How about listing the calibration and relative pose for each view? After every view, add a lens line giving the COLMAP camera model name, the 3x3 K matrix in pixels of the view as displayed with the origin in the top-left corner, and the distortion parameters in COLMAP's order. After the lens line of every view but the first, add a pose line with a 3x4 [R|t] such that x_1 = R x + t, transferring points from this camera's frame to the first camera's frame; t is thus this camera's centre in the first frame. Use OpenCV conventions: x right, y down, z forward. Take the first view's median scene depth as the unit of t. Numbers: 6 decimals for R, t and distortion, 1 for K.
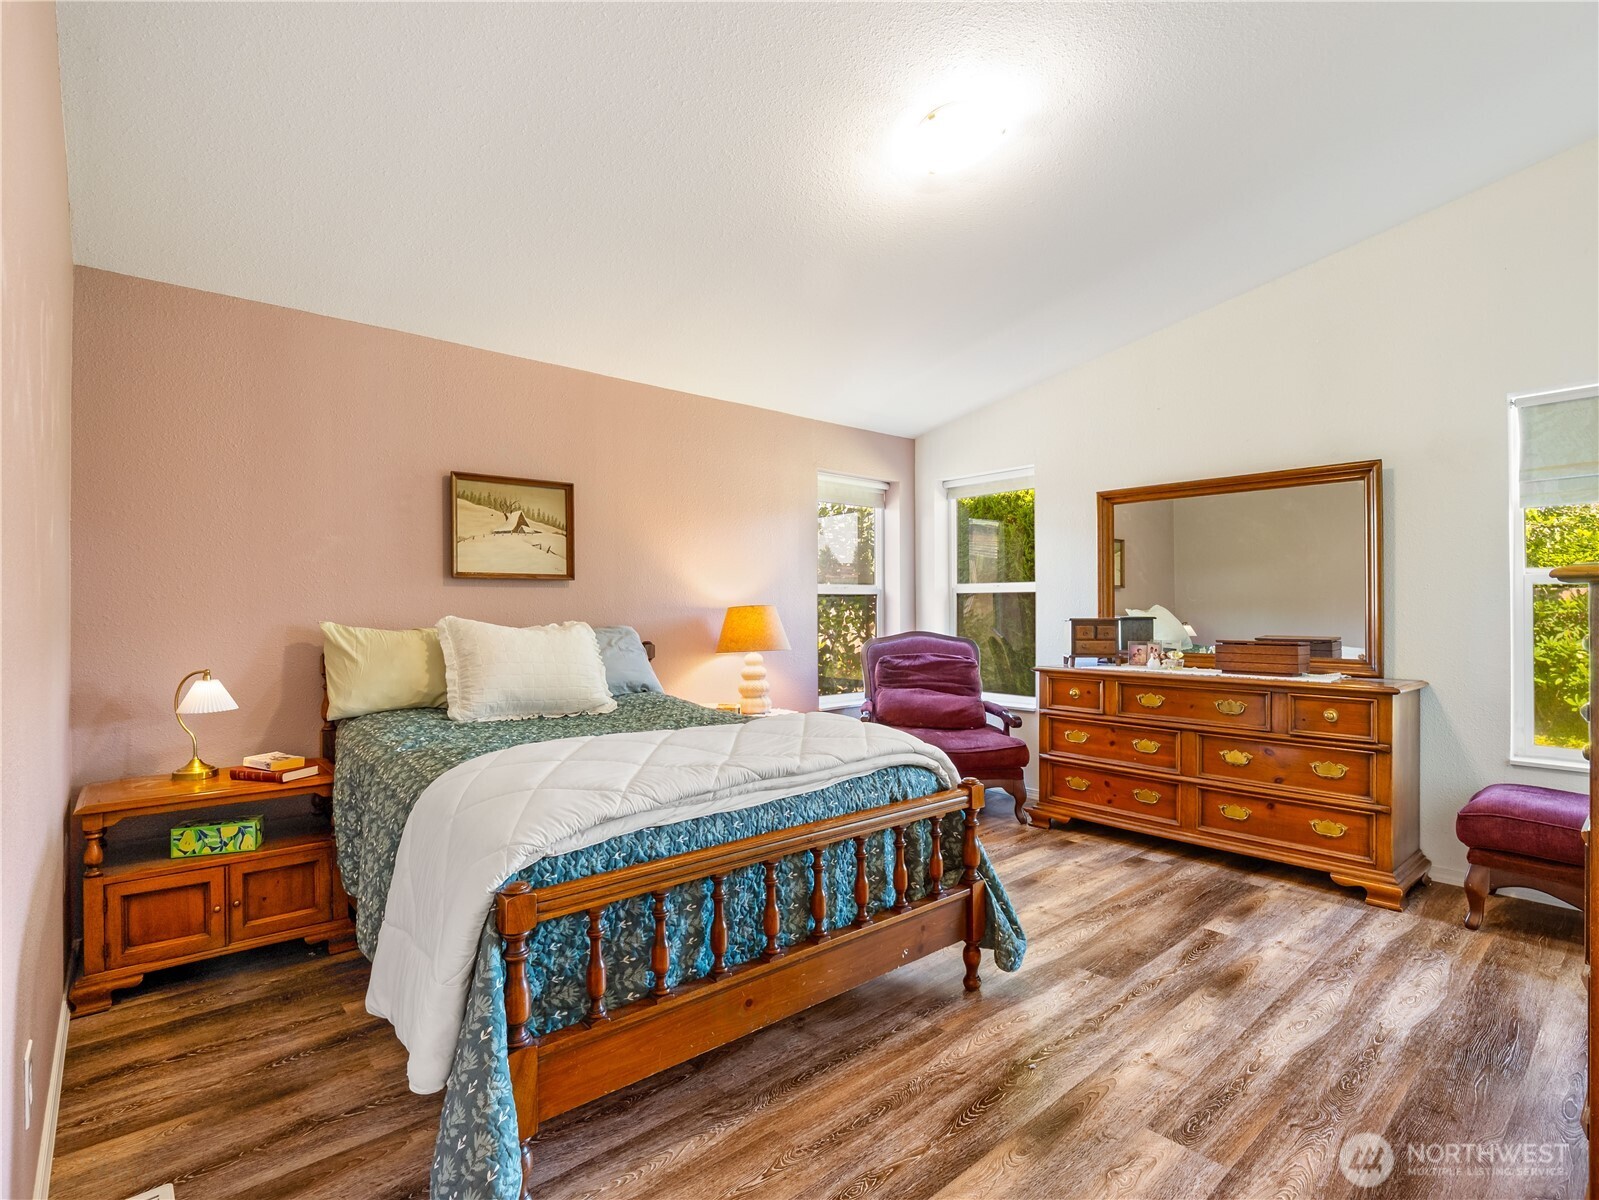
lens RADIAL K [[774.8, 0, 797.5], [0, 774.8, 601.4], [0, 0, 1]] dist [-0.008018, -0.005673]
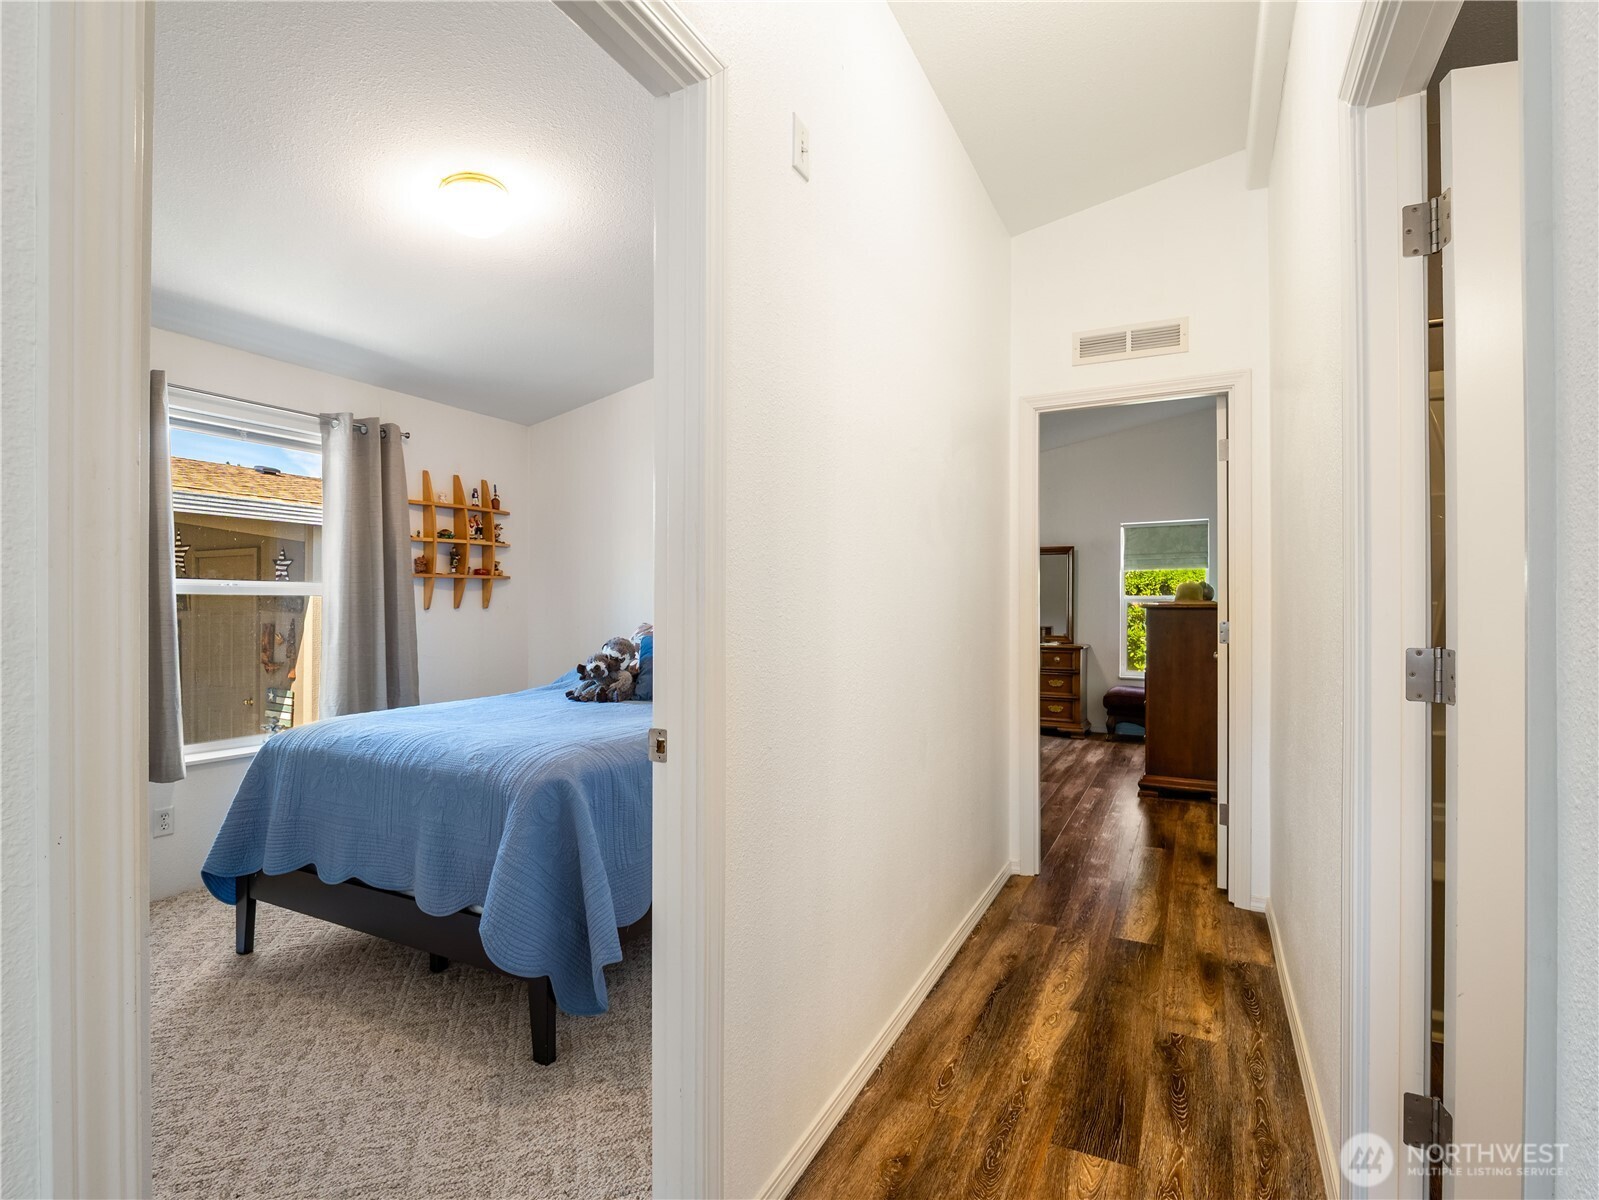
lens RADIAL K [[774.8, 0, 796.5], [0, 774.8, 610.5], [0, 0, 1]] dist [-0.008018, -0.005673]
pose [[0.928774, 0.002183, 0.370640, -0.893974], [-0.004801, 0.999970, 0.006142, -0.006224], [-0.370616, -0.007484, 0.928756, -0.861020]]
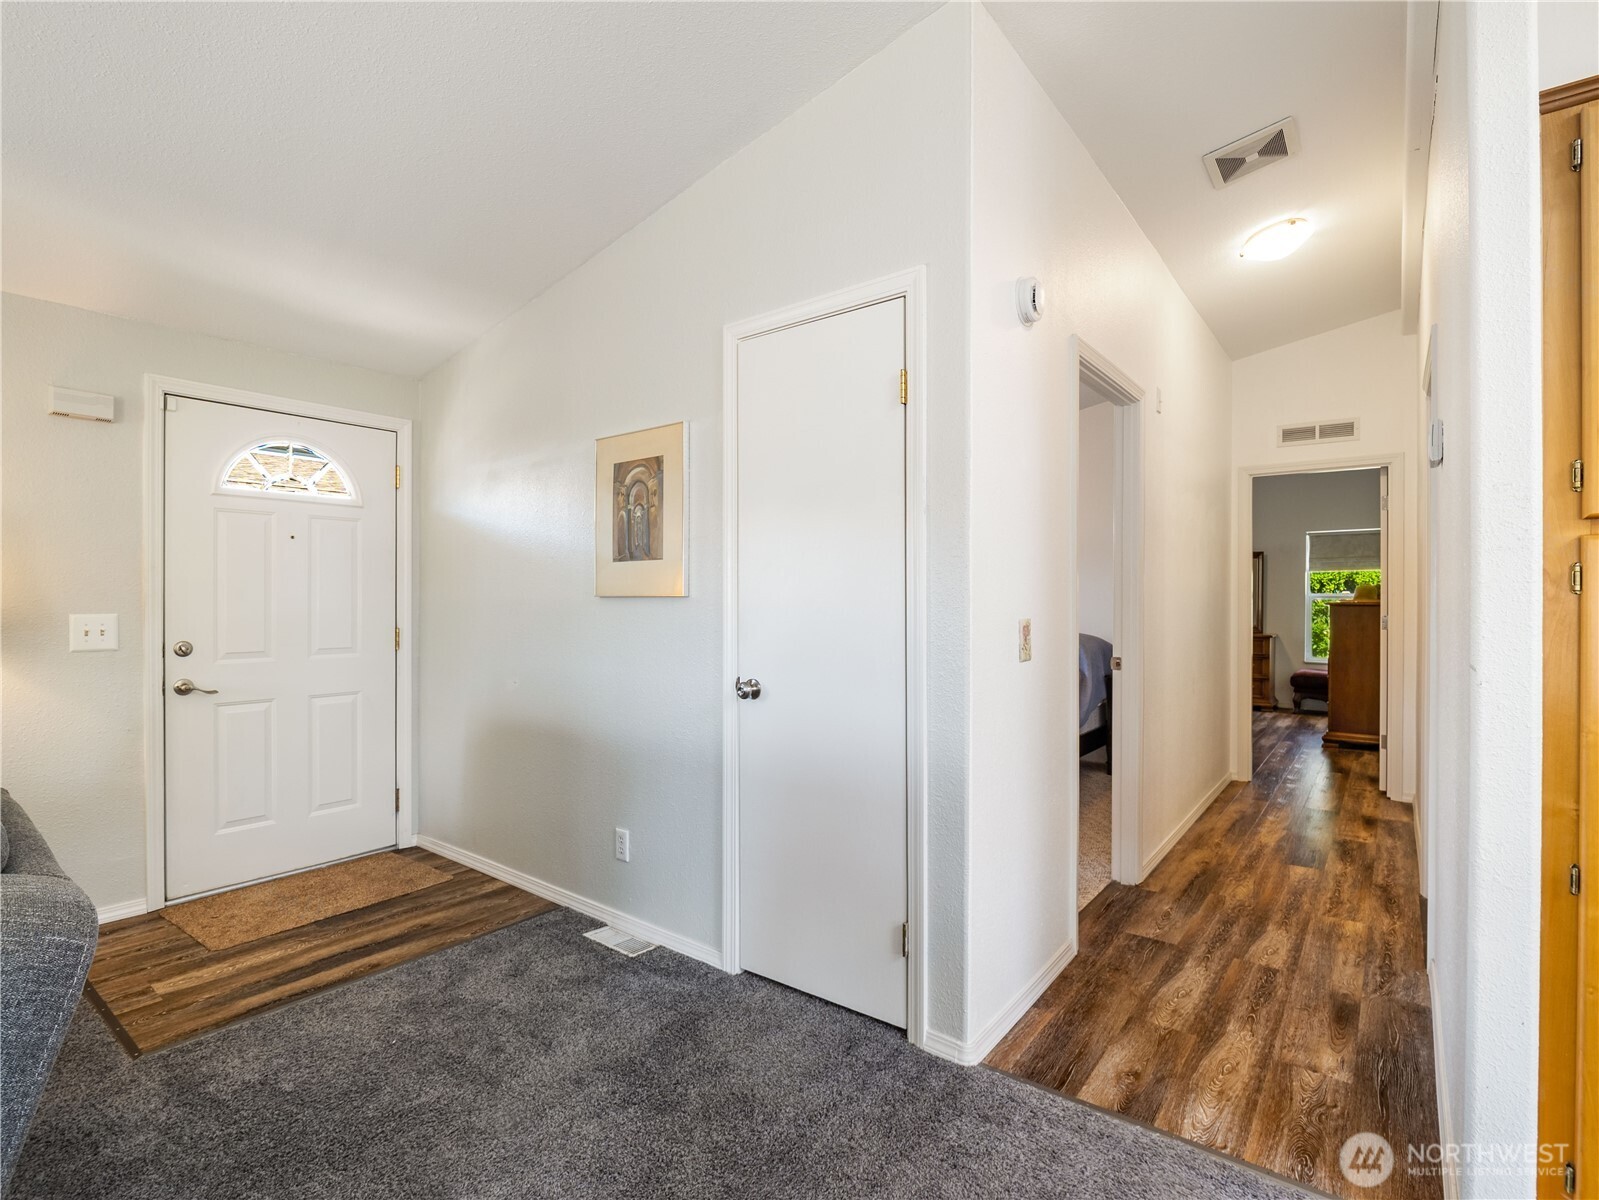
lens RADIAL K [[774.8, 0, 804.0], [0, 774.8, 603.2], [0, 0, 1]] dist [-0.008018, -0.005673]
pose [[0.978885, 0.004302, 0.204365, -1.471976], [-0.006244, 0.999941, 0.008858, -0.020137], [-0.204315, -0.009947, 0.978855, -1.418888]]
